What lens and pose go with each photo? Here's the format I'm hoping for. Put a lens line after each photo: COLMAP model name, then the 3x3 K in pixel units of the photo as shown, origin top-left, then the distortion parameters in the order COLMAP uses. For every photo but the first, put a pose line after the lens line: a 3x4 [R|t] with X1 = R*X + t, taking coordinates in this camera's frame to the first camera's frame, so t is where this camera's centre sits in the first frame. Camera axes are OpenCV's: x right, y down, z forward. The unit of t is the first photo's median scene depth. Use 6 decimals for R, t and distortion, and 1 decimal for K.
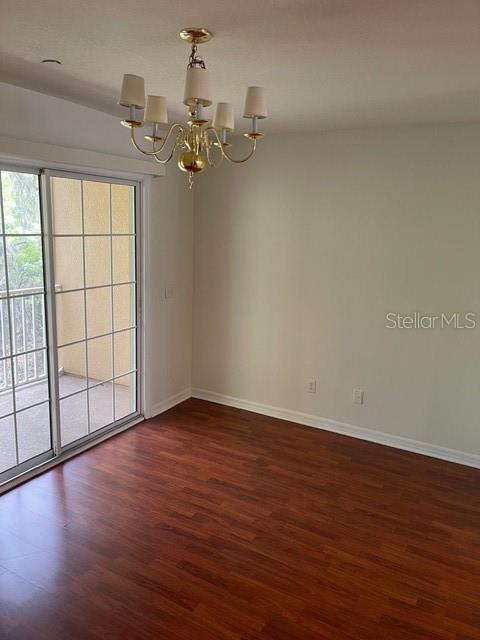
lens RADIAL K [[467.6, 0, 240.0], [0, 467.6, 320.0], [0, 0, 1]] dist [-0.001943, -0.007881]
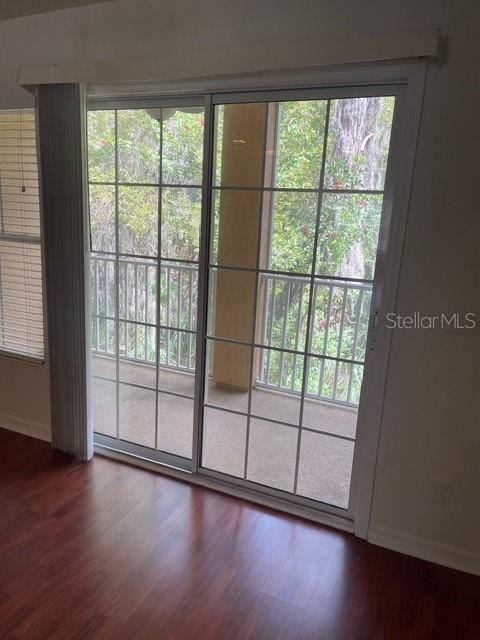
lens RADIAL K [[510.2, 0, 241.1], [0, 510.2, 307.5], [0, 0, 1]] dist [0.006126, 0.006029]
pose [[0.074546, 0.162294, -0.983922, 0.436961], [-0.255776, 0.956773, 0.138437, -0.118674], [0.963858, 0.241343, 0.112835, 0.983303]]
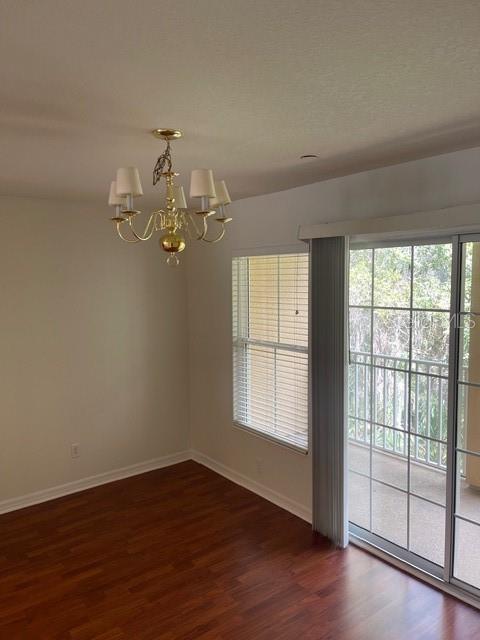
lens RADIAL K [[488.7, 0, 240.0], [0, 488.7, 320.0], [0, 0, 1]] dist [-0.003563, -0.008343]
pose [[-0.398711, 0.032566, -0.916498, 0.538822], [-0.199685, 0.972308, 0.121420, -0.189678], [0.895073, 0.231422, -0.381167, 0.967069]]
